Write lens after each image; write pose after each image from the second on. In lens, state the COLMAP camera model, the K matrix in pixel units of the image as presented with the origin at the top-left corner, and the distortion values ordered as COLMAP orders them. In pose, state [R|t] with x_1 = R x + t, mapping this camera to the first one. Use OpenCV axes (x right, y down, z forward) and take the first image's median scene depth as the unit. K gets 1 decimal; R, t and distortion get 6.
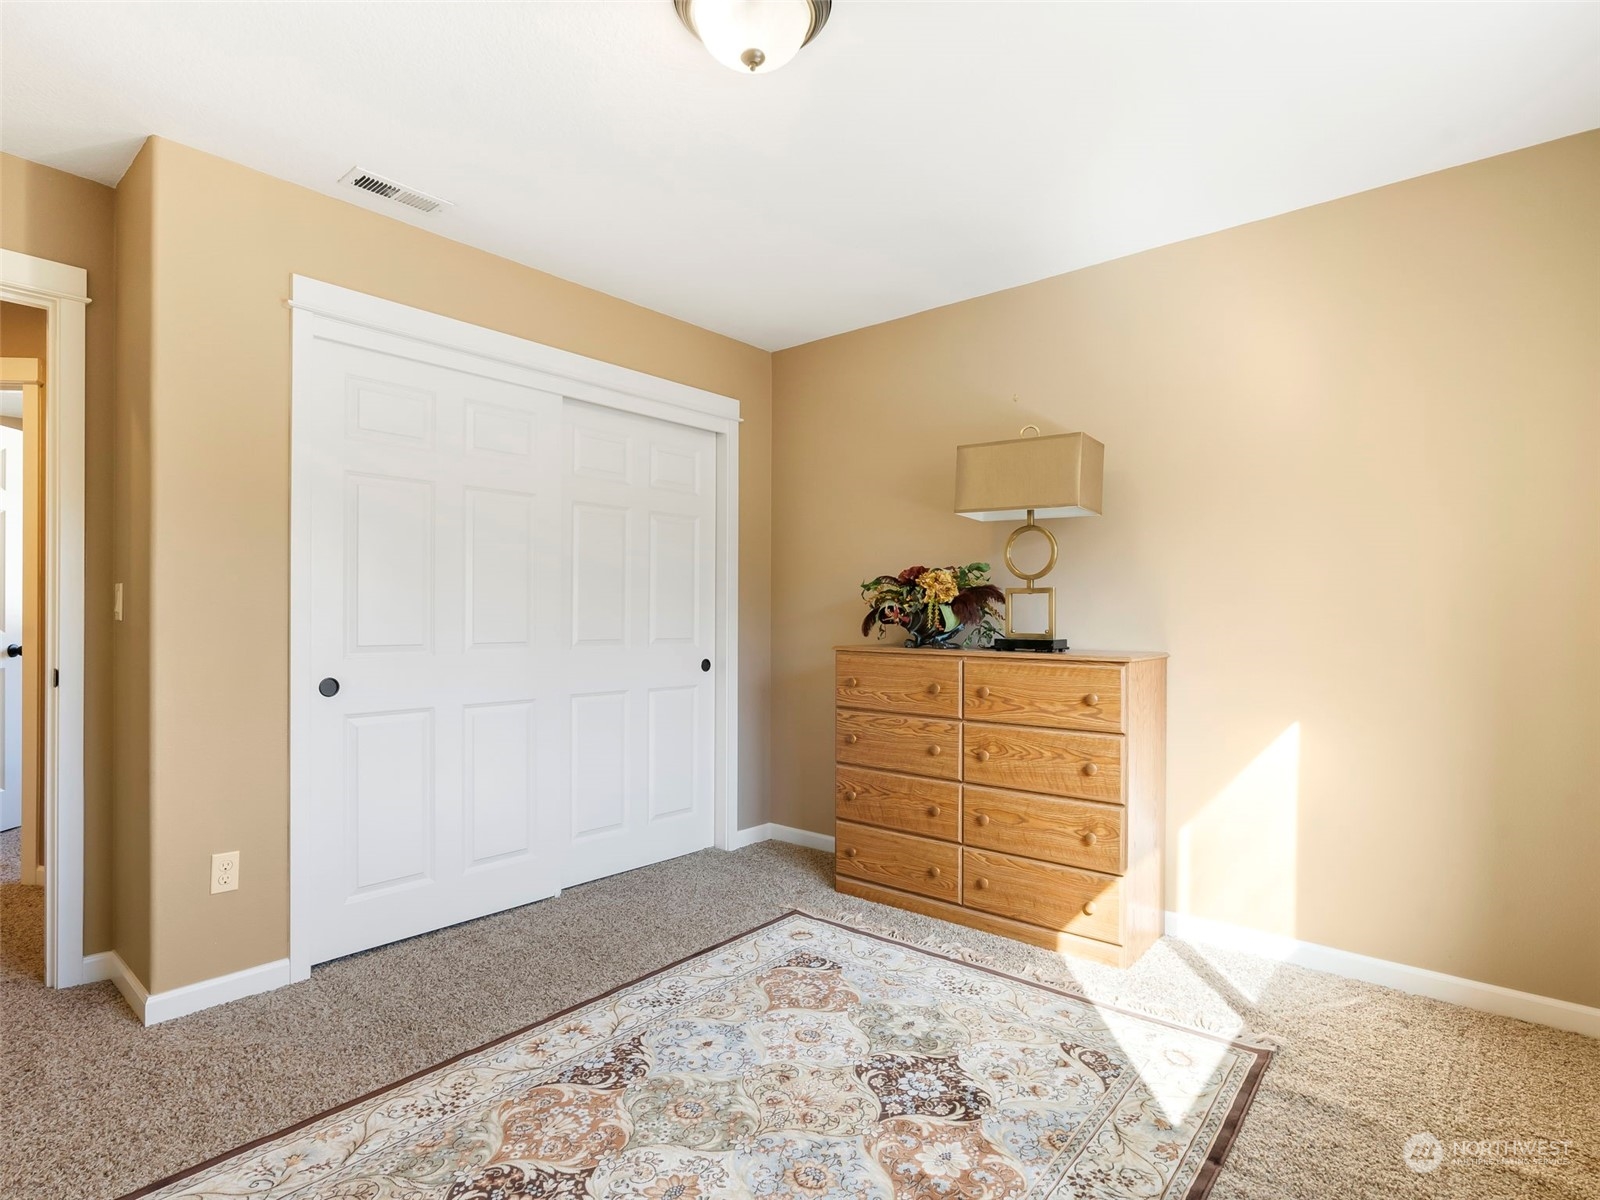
lens RADIAL K [[829.4, 0, 796.9], [0, 829.4, 613.9], [0, 0, 1]] dist [-0.002433, 0.000127]
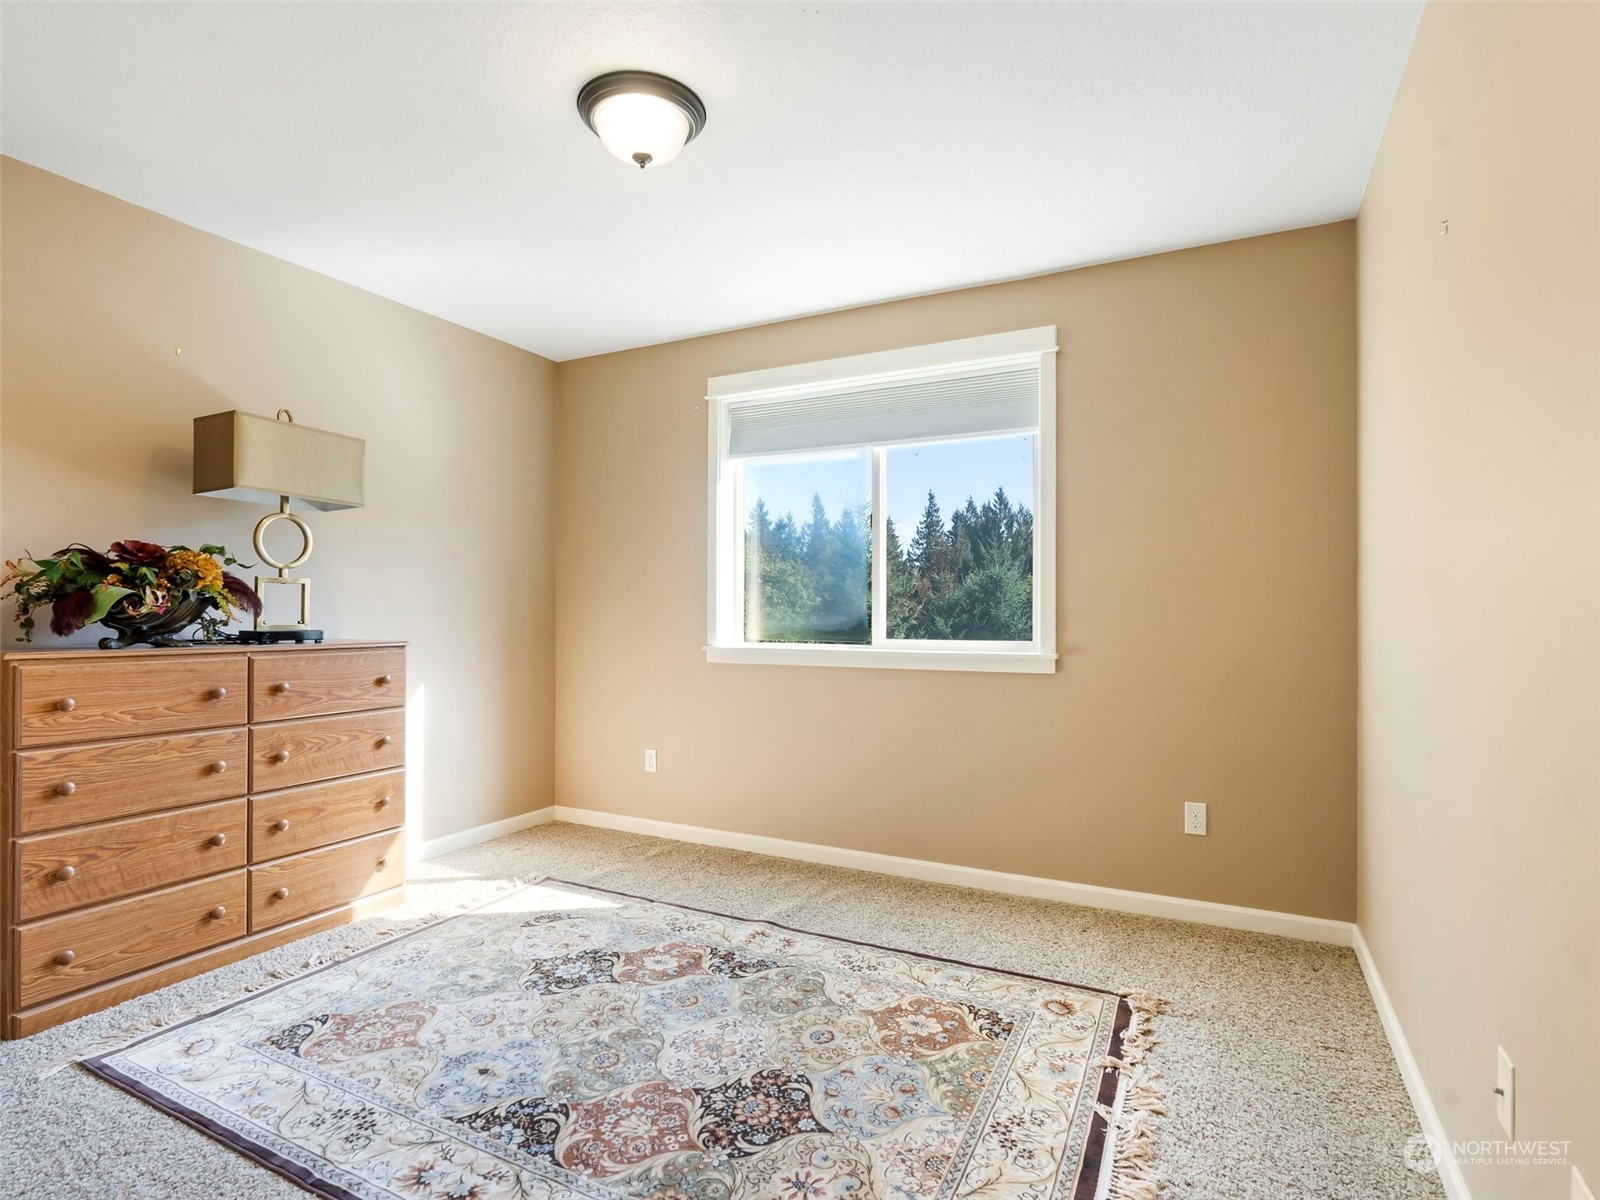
lens RADIAL K [[814.4, 0, 800.0], [0, 814.4, 600.0], [0, 0, 1]] dist [-0.006489, 0.000687]
pose [[-0.223982, 0.009069, 0.974551, -0.840763], [-0.007468, 0.999911, -0.011022, 0.000795], [-0.974565, -0.009747, -0.223895, 0.677587]]
